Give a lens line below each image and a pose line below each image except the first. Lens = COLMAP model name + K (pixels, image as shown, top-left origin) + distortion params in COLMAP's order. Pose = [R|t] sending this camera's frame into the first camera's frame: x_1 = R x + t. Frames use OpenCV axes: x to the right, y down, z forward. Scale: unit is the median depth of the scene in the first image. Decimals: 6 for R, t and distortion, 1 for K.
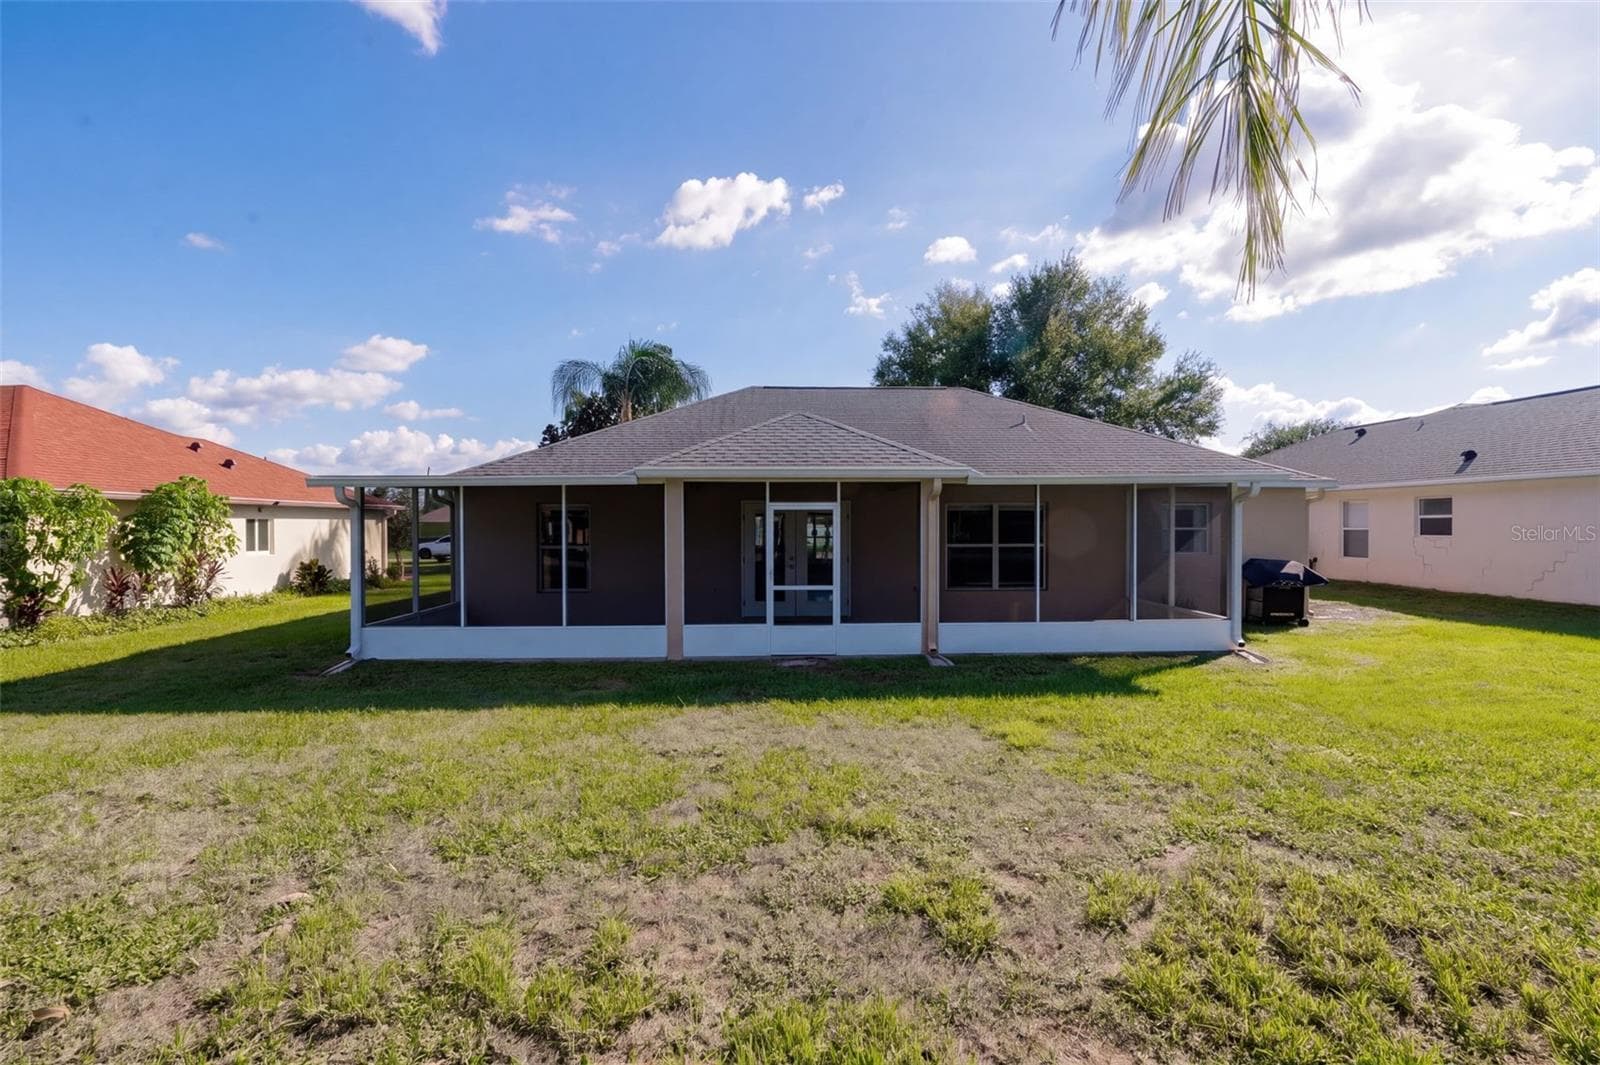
lens RADIAL K [[766.6, 0, 792.6], [0, 766.6, 502.3], [0, 0, 1]] dist [-0.000736, -0.000050]
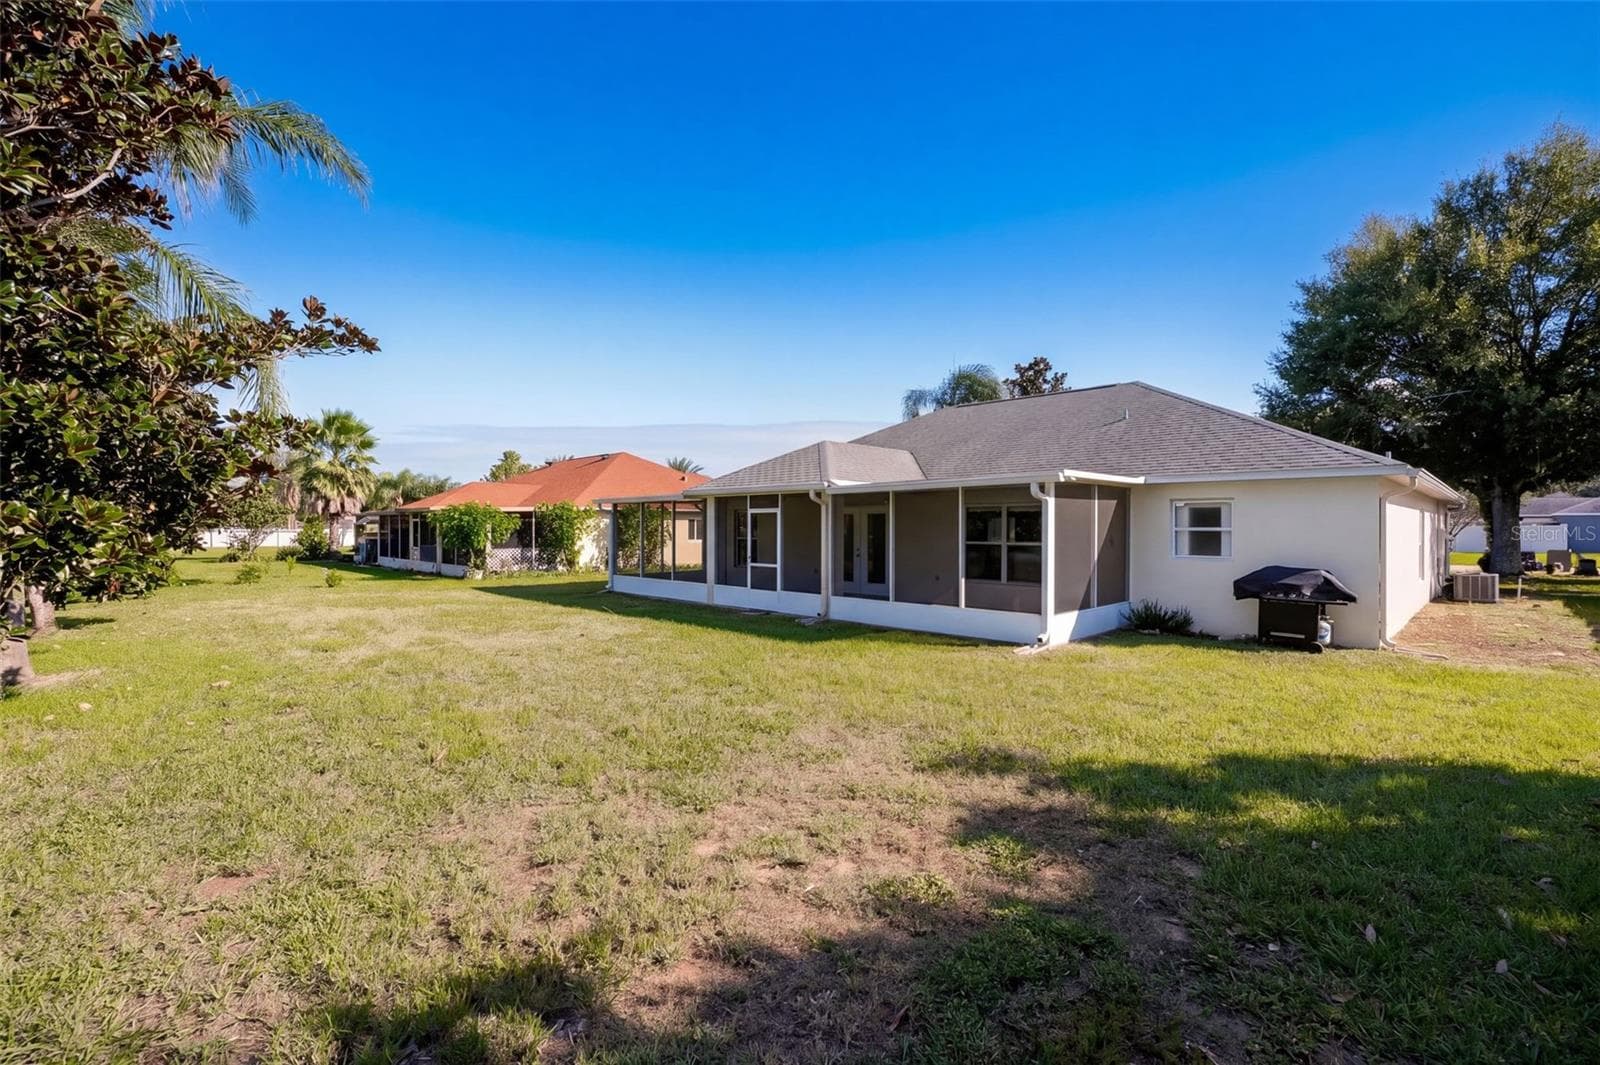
lens RADIAL K [[722.3, 0, 800.0], [0, 722.3, 532.5], [0, 0, 1]] dist [-0.000428, 0.000071]
pose [[0.667500, 0.012512, -0.744504, 0.939341], [0.012693, 0.999522, 0.028178, 0.007744], [0.744501, -0.028259, 0.667023, 0.100204]]
